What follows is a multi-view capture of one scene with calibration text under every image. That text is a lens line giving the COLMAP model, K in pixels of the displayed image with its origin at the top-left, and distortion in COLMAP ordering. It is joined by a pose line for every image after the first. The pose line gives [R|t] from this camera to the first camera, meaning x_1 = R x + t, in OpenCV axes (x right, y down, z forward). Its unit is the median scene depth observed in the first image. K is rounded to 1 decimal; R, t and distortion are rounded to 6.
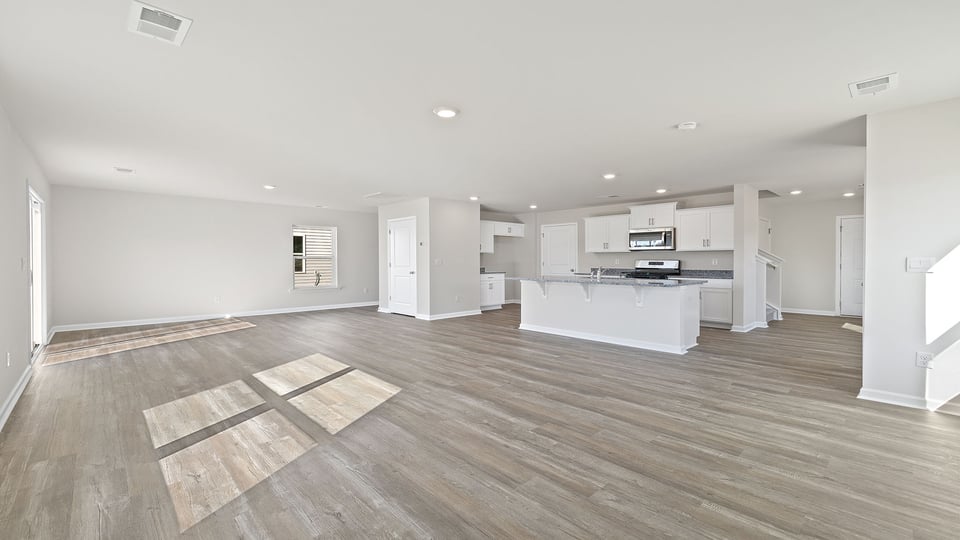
lens RADIAL K [[403.1, 0, 470.8], [0, 403.1, 265.0], [0, 0, 1]] dist [0.008426, 0.000373]
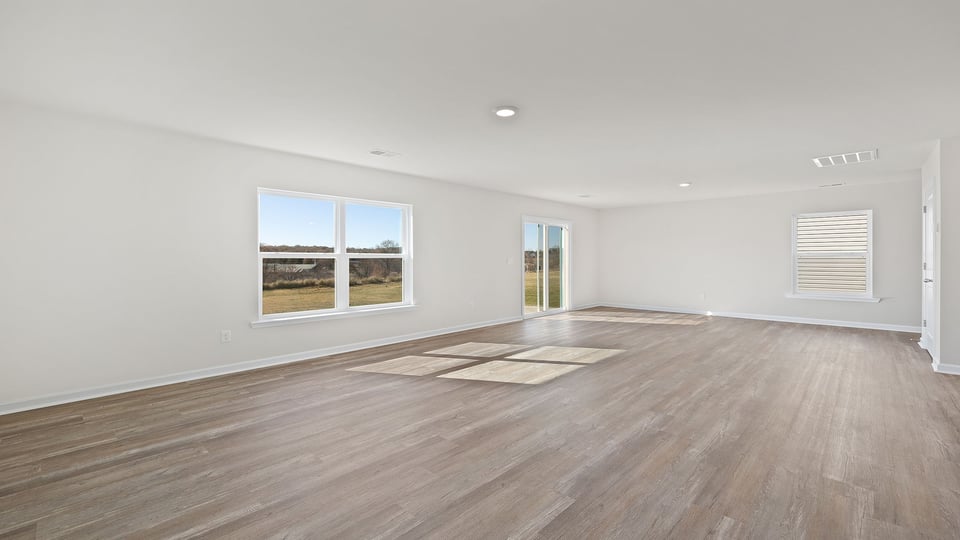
lens RADIAL K [[403.1, 0, 480.6], [0, 403.1, 276.7], [0, 0, 1]] dist [0.008426, 0.000373]
pose [[0.057200, 0.043424, -0.997418, 0.405798], [-0.007467, 0.999044, 0.043067, -0.006457], [0.998335, 0.004984, 0.057469, 0.380524]]
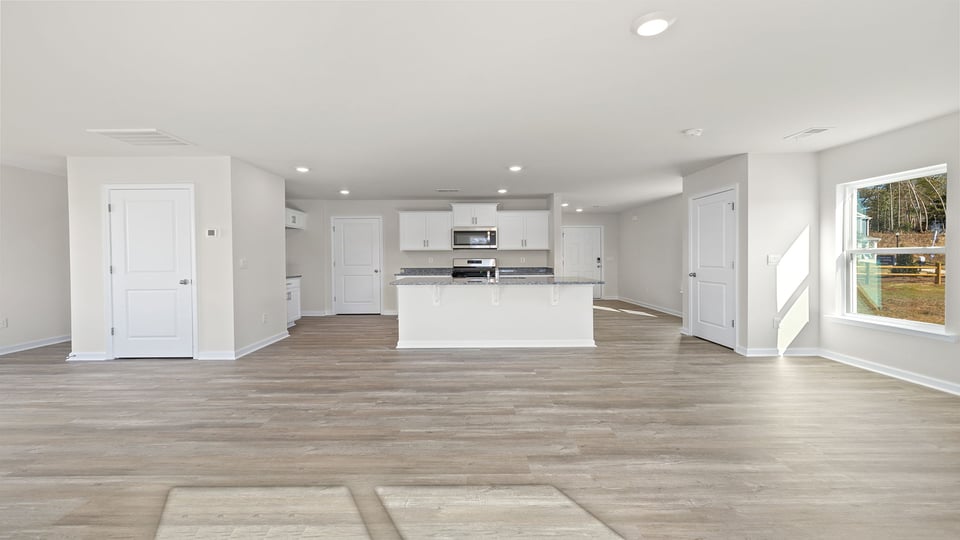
lens RADIAL K [[403.1, 0, 479.7], [0, 403.1, 263.1], [0, 0, 1]] dist [0.008426, 0.000373]
pose [[0.680569, -0.012103, 0.732584, -0.309835], [0.014766, 0.999887, 0.002800, -0.003934], [-0.732536, 0.008912, 0.680670, 0.331729]]
